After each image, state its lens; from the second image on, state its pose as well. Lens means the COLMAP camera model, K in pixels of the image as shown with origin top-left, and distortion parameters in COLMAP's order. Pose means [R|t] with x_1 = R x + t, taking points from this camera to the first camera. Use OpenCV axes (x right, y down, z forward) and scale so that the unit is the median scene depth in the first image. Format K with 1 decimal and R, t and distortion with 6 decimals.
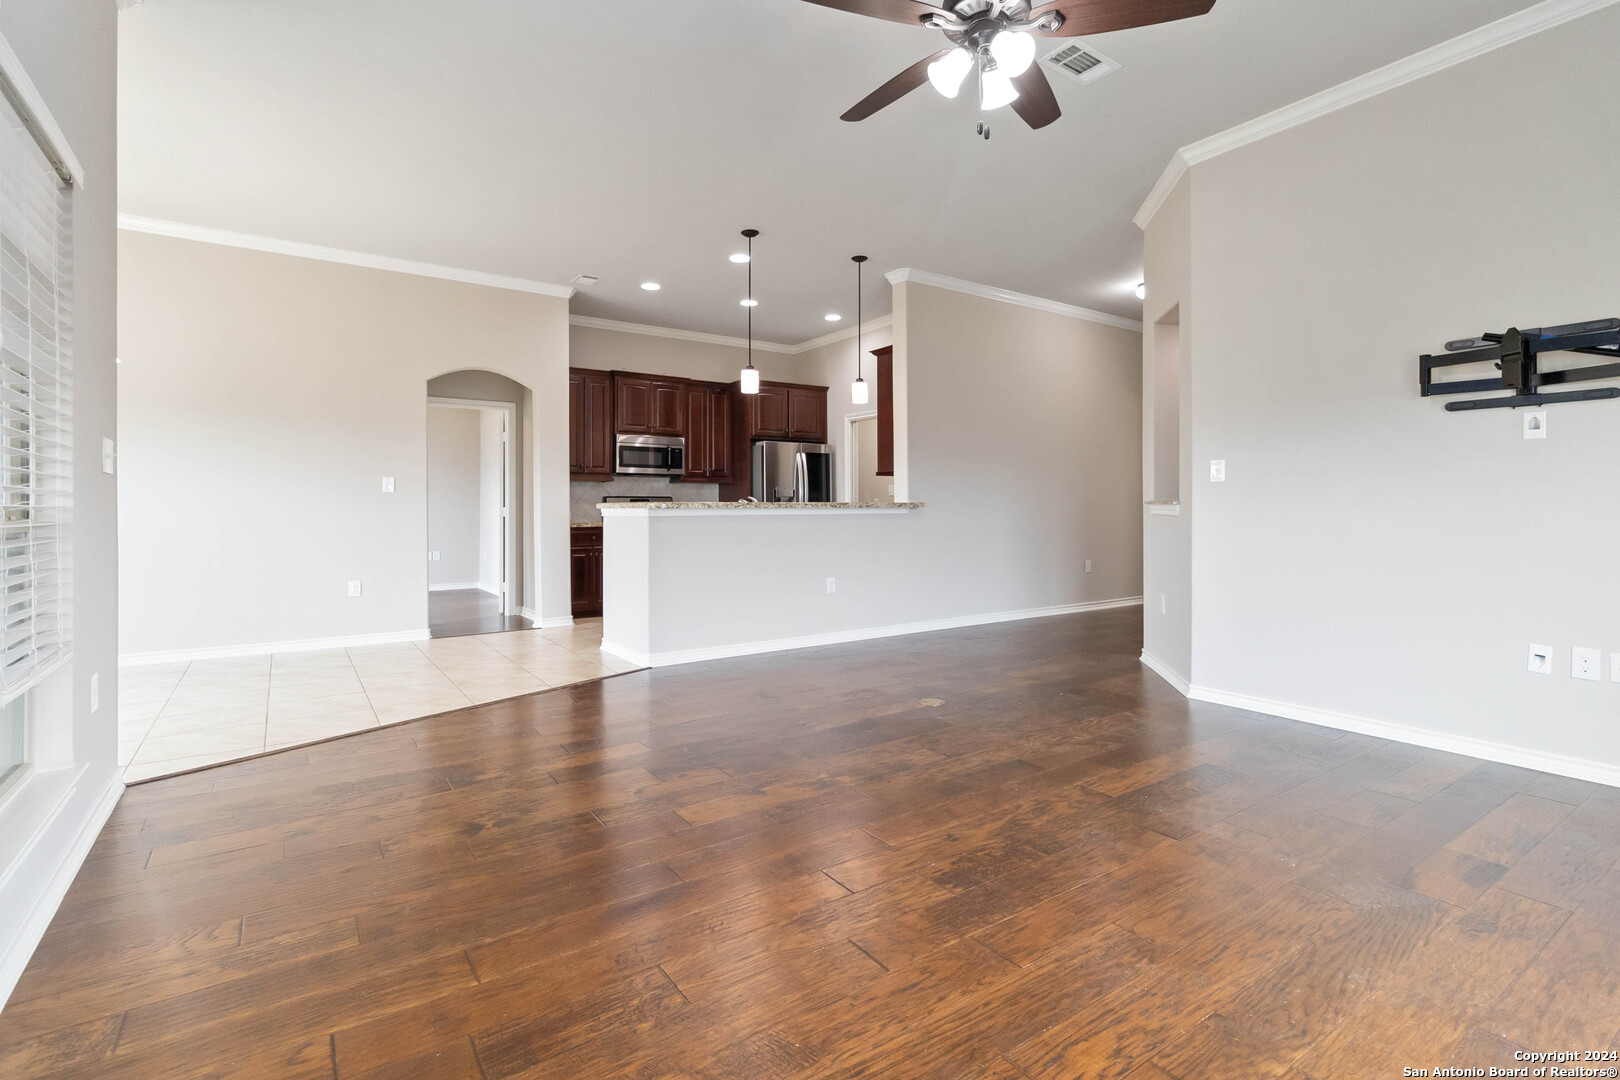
lens RADIAL K [[762.0, 0, 823.7], [0, 762.0, 509.2], [0, 0, 1]] dist [-0.000361, 0.002070]
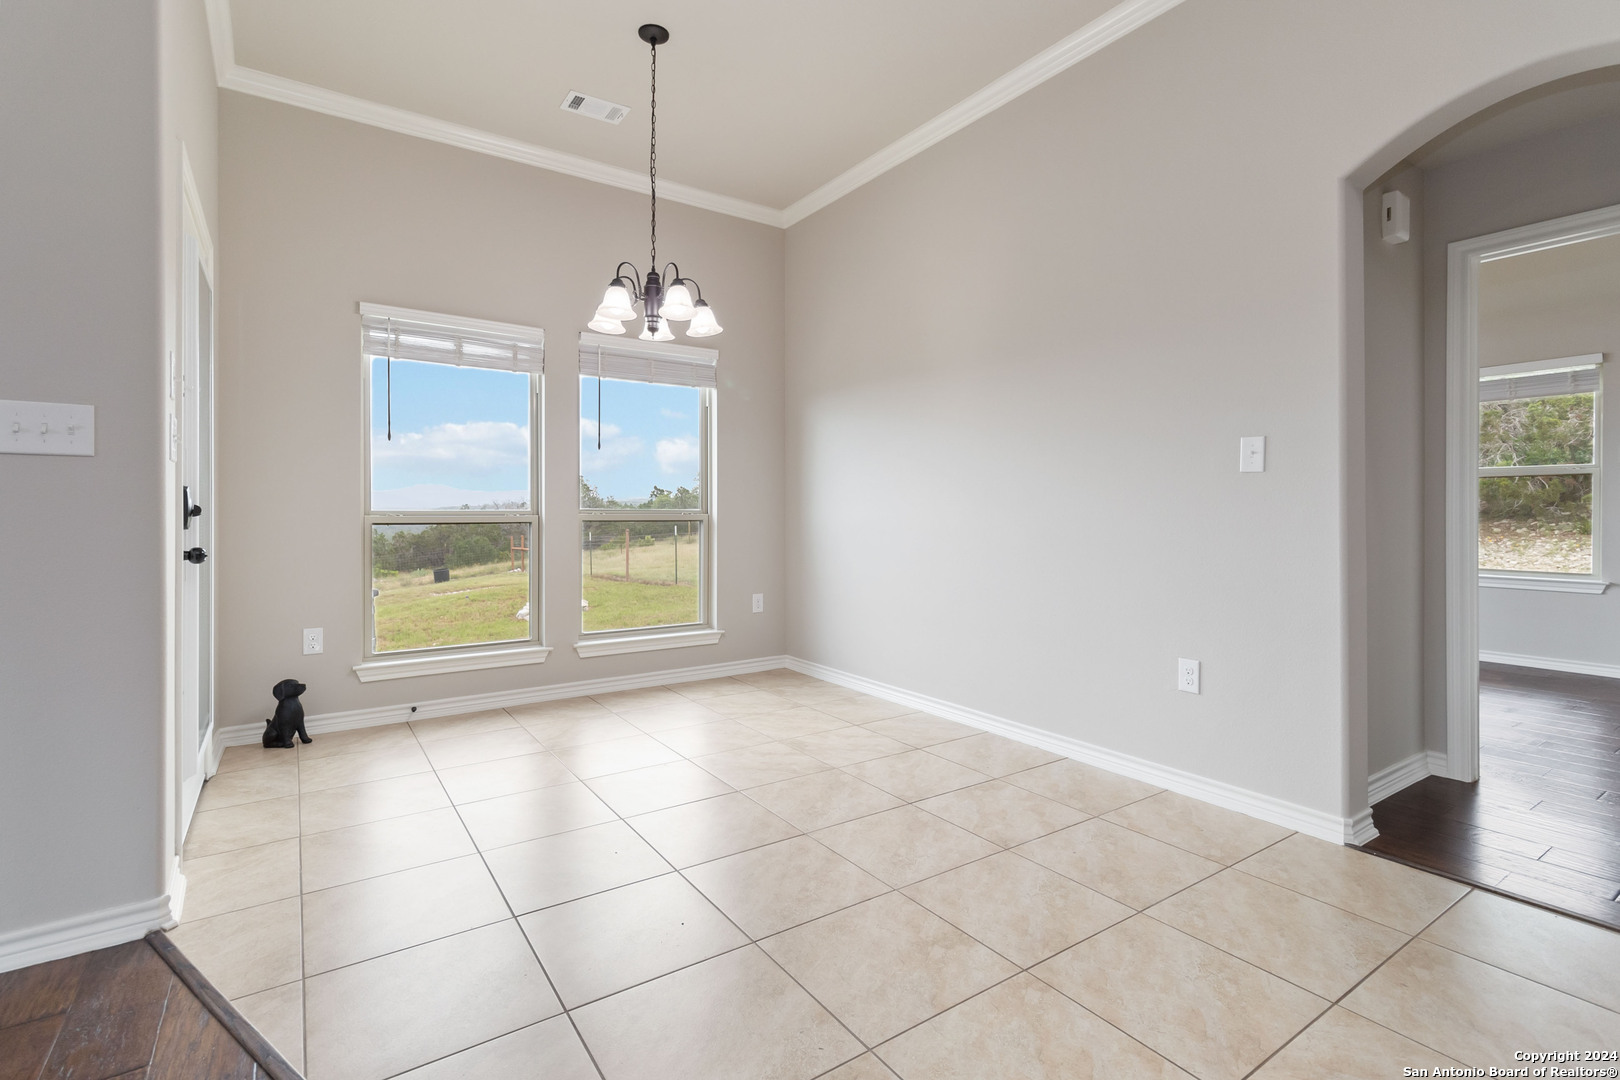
lens RADIAL K [[762.0, 0, 819.3], [0, 762.0, 510.0], [0, 0, 1]] dist [-0.000361, 0.002070]
pose [[-0.005566, 0.004253, -0.999975, -0.147943], [-0.000927, 0.999991, 0.004259, -0.001563], [0.999984, 0.000951, -0.005562, 0.868161]]
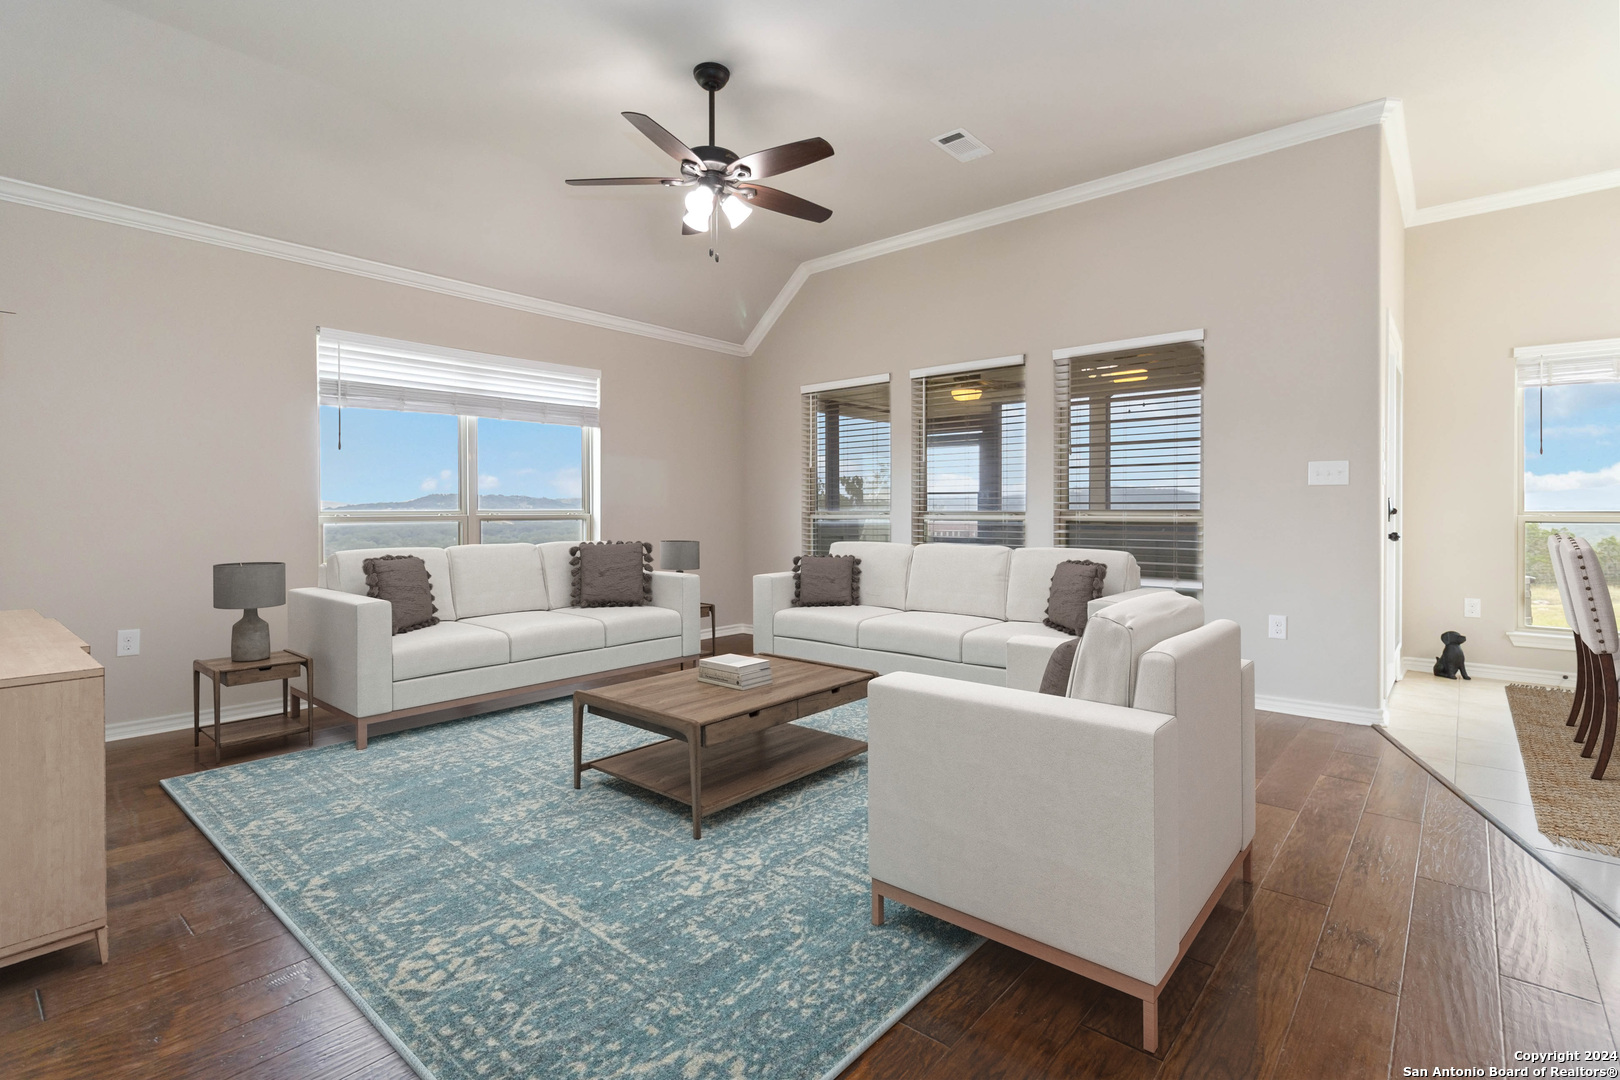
lens RADIAL K [[762.0, 0, 810.1], [0, 762.0, 513.0], [0, 0, 1]] dist [-0.000361, 0.002070]
pose [[-0.969438, 0.002875, -0.245321, 0.175071], [0.002309, 0.999994, 0.002593, -0.000638], [0.245327, 0.001948, -0.969438, 1.108472]]
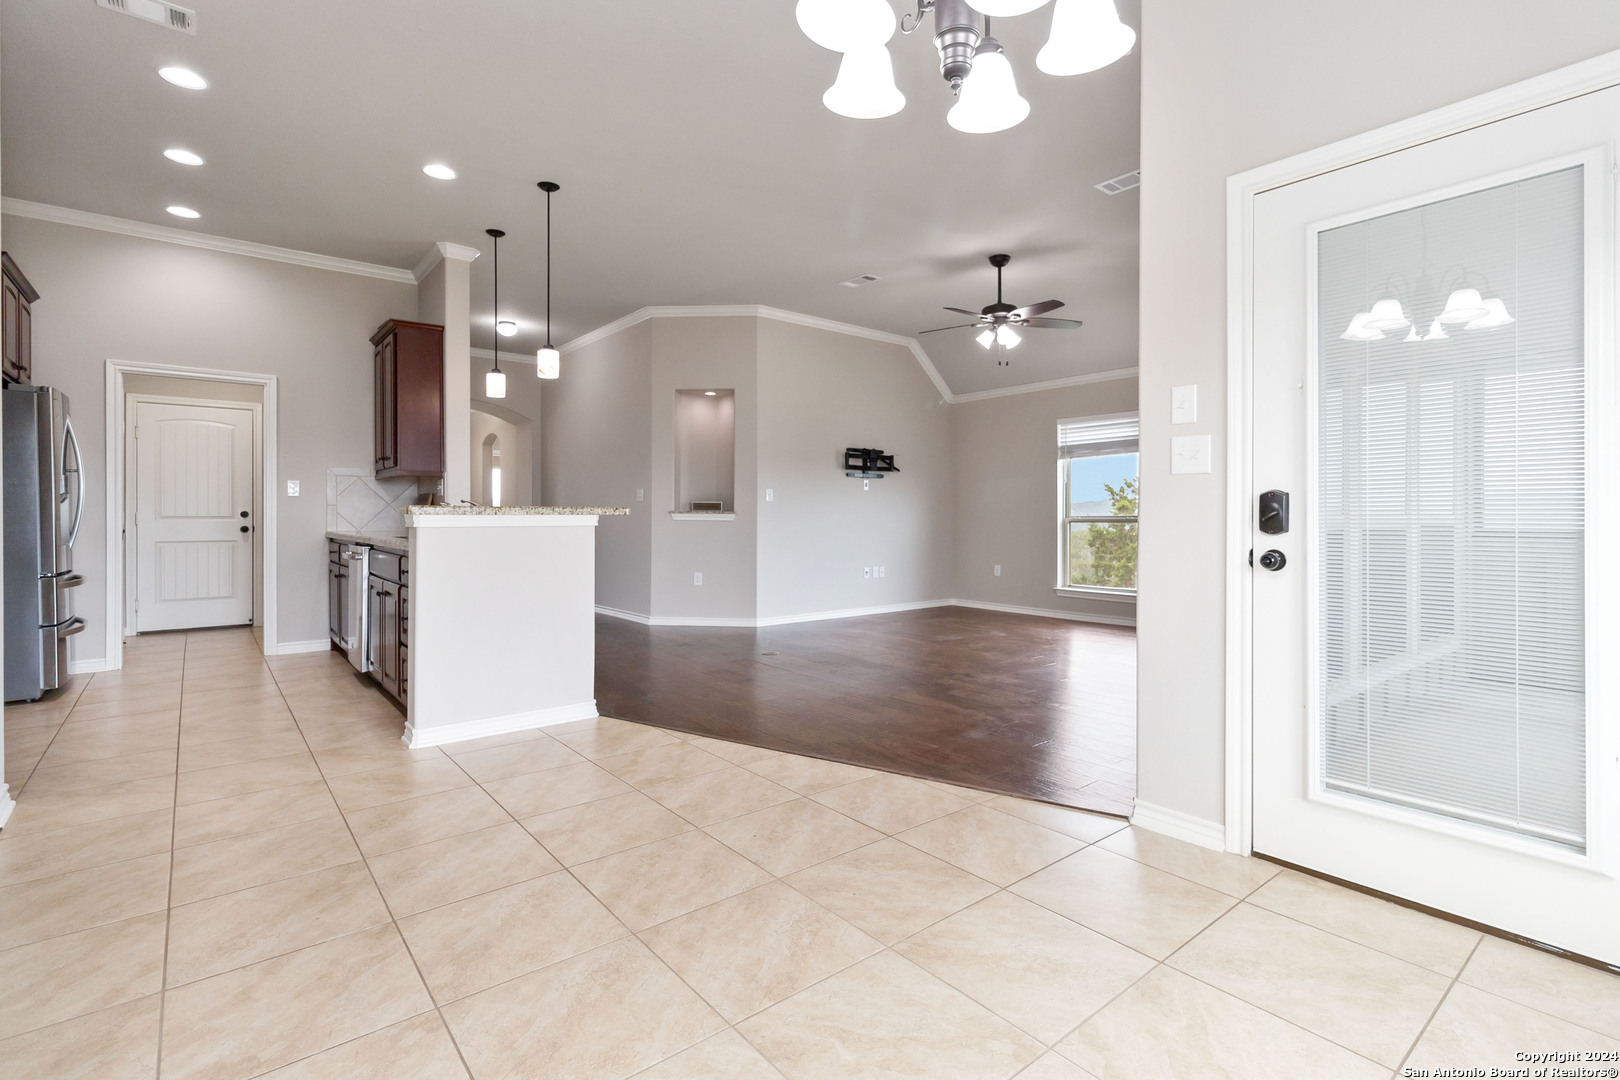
lens RADIAL K [[762.0, 0, 821.4], [0, 762.0, 516.4], [0, 0, 1]] dist [-0.000361, 0.002070]
pose [[-0.077350, 0.002706, 0.997000, -0.993182], [0.000721, 0.999996, -0.002658, 0.002525], [-0.997004, 0.000513, -0.077352, 0.795255]]
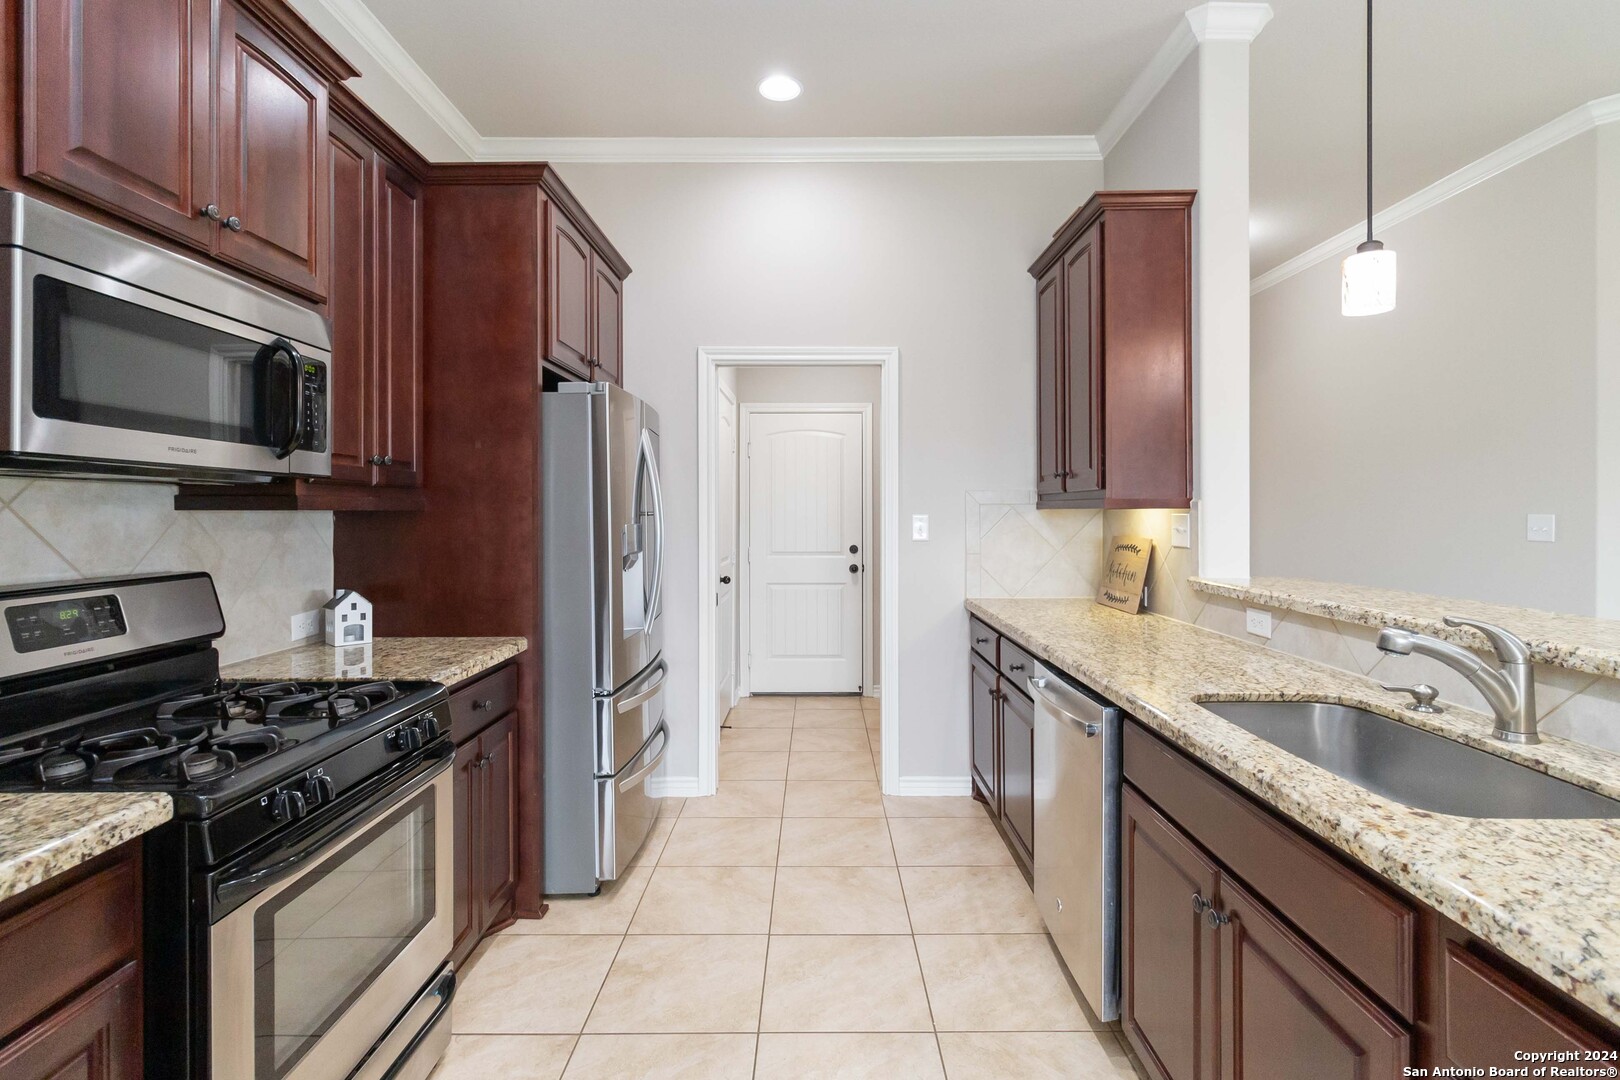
lens RADIAL K [[762.0, 0, 811.9], [0, 762.0, 512.4], [0, 0, 1]] dist [-0.000361, 0.002070]
pose [[0.576983, 0.001852, 0.816754, -0.444909], [0.000752, 0.999996, -0.002799, -0.053368], [-0.816756, 0.002229, 0.576979, 1.159332]]
